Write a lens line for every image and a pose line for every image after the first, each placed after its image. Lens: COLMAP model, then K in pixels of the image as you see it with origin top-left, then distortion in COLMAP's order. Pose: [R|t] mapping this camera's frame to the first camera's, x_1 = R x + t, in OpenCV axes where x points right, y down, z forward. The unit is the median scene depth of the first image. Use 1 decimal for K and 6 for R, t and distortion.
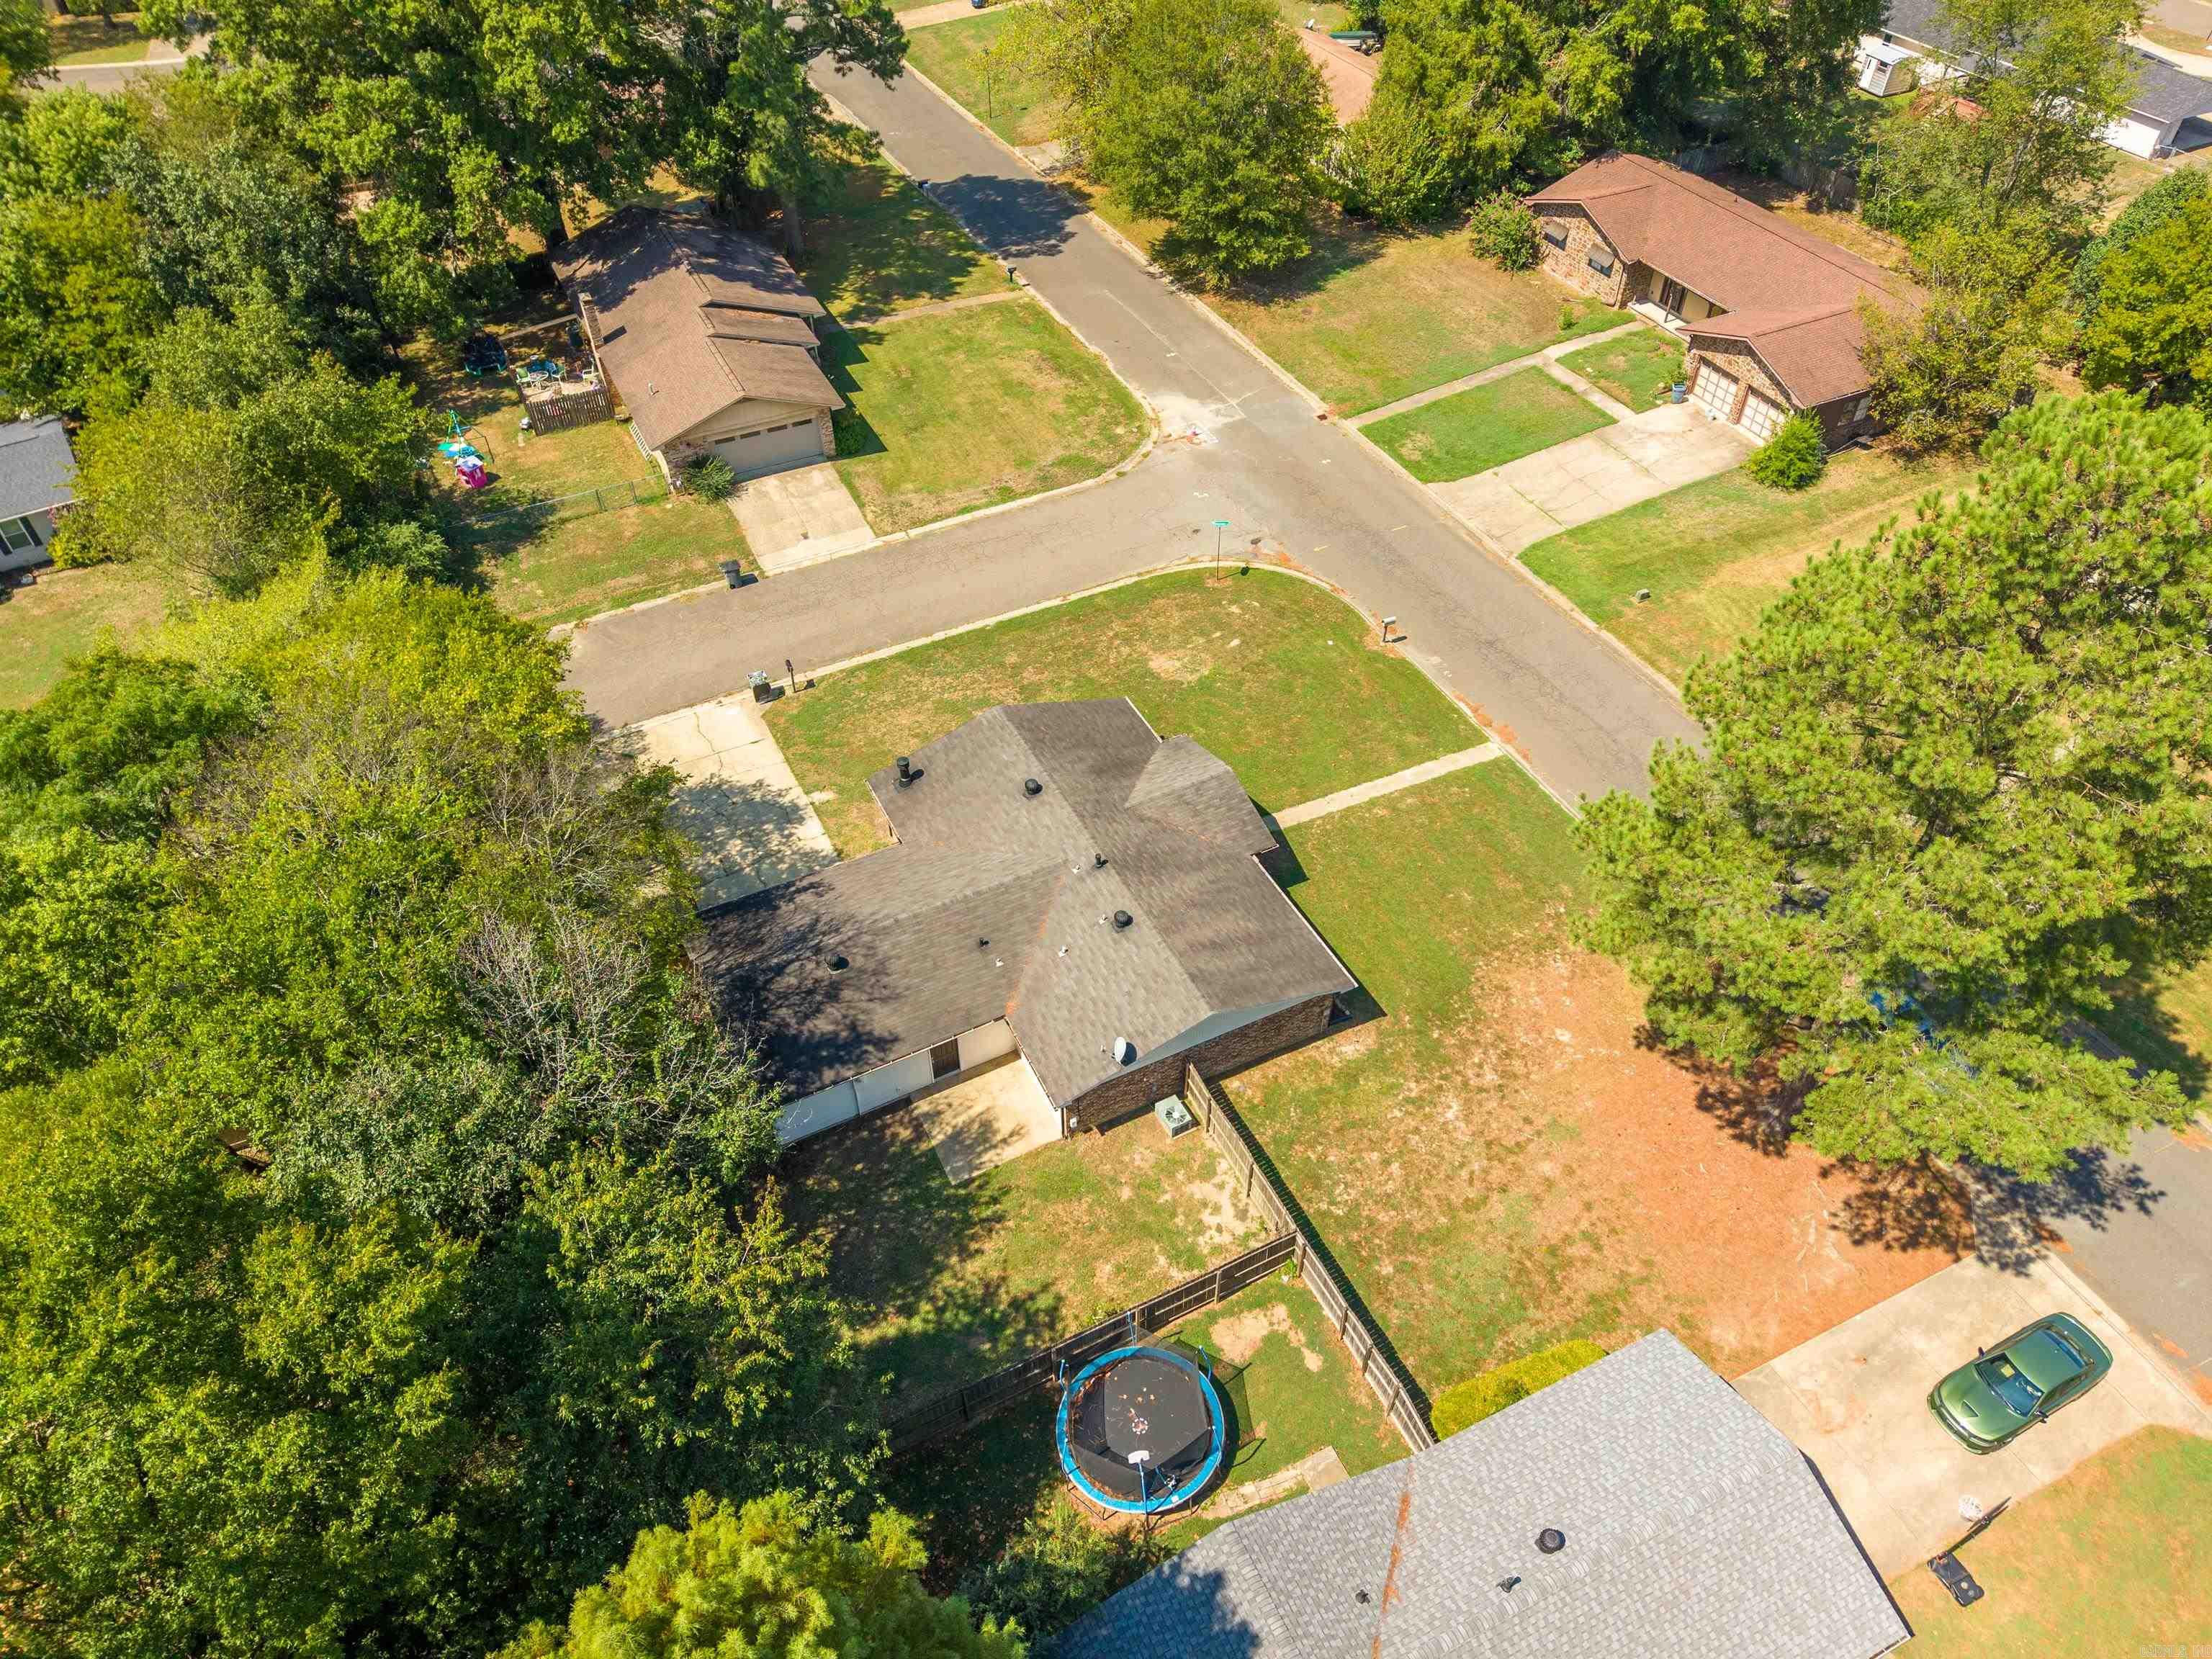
lens RADIAL K [[1476.3, 0, 1065.8], [0, 1476.3, 826.8], [0, 0, 1]] dist [0.003405, -0.020709]
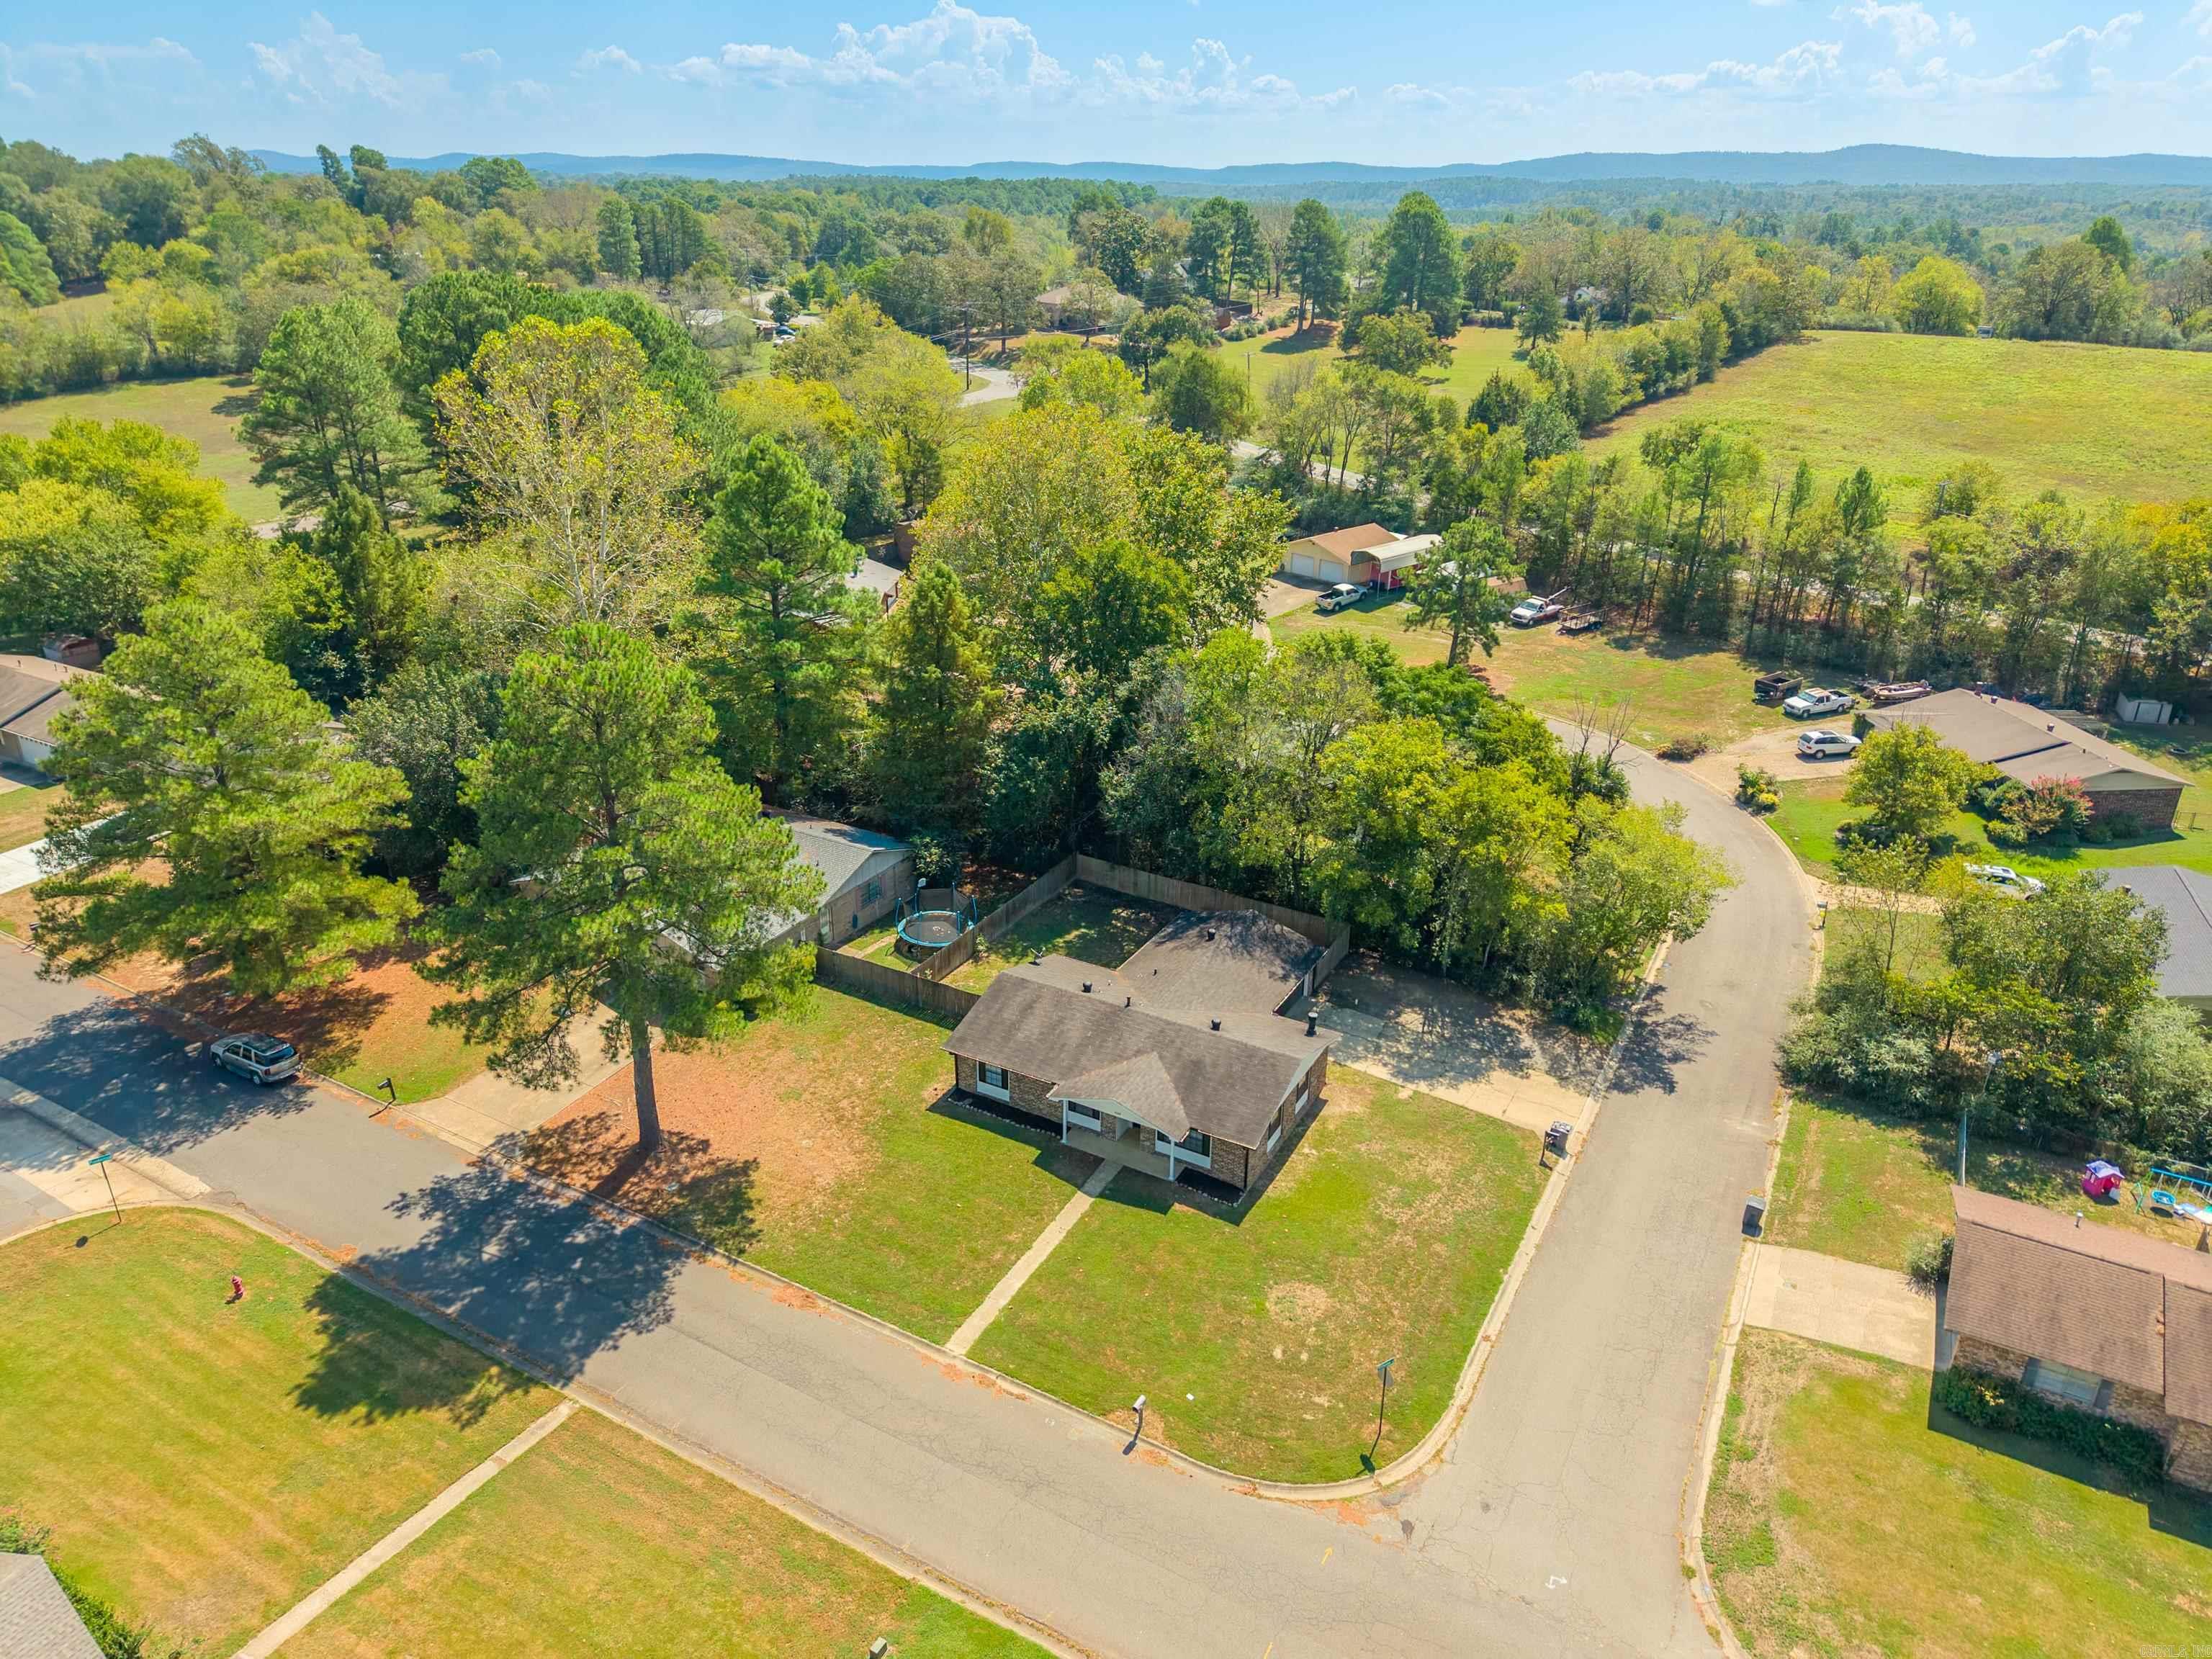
lens RADIAL K [[1486.9, 0, 1110.2], [0, 1486.9, 820.9], [0, 0, 1]] dist [0.020138, -0.019247]
pose [[-0.806324, 0.240663, -0.540299, 0.642358], [-0.415010, 0.420669, 0.806724, -1.001885], [0.421436, 0.874711, -0.239318, 0.967103]]
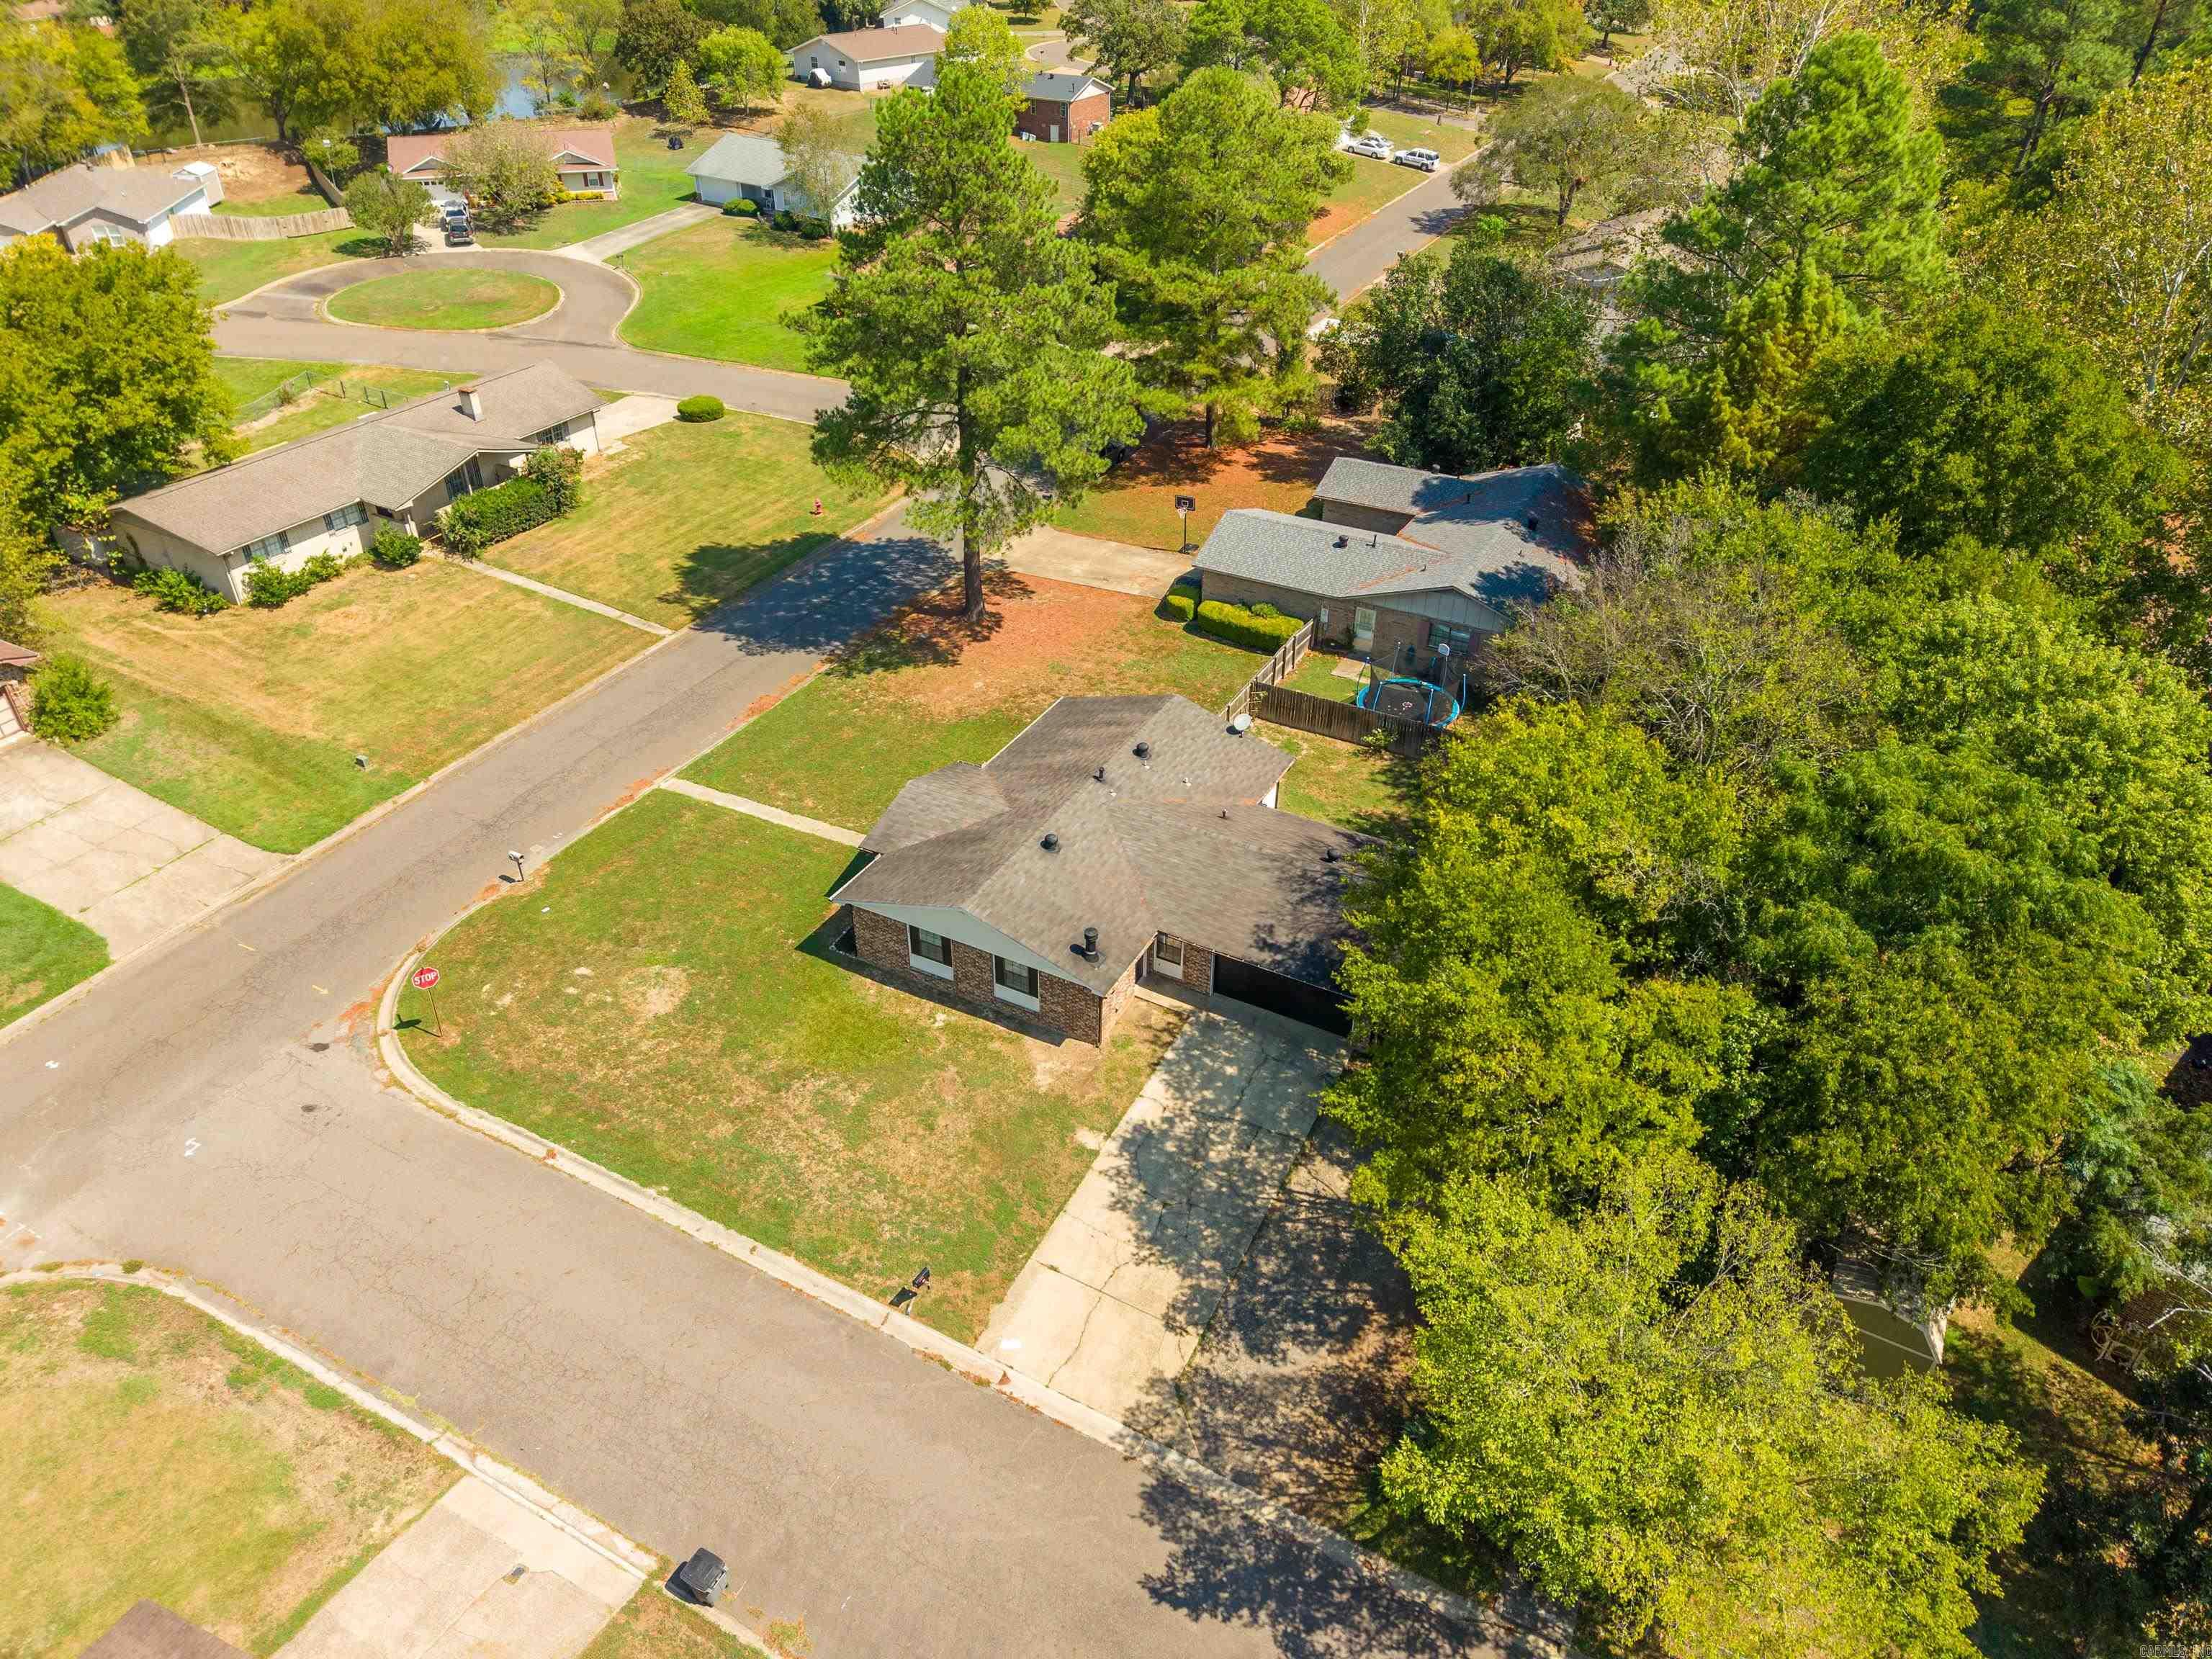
lens RADIAL K [[1486.9, 0, 1110.2], [0, 1486.9, 820.9], [0, 0, 1]] dist [0.020138, -0.019247]
pose [[-0.601380, -0.434745, 0.670327, -0.609683], [0.563460, 0.364046, 0.741609, -0.641092], [-0.566441, 0.823691, 0.026032, 0.811632]]
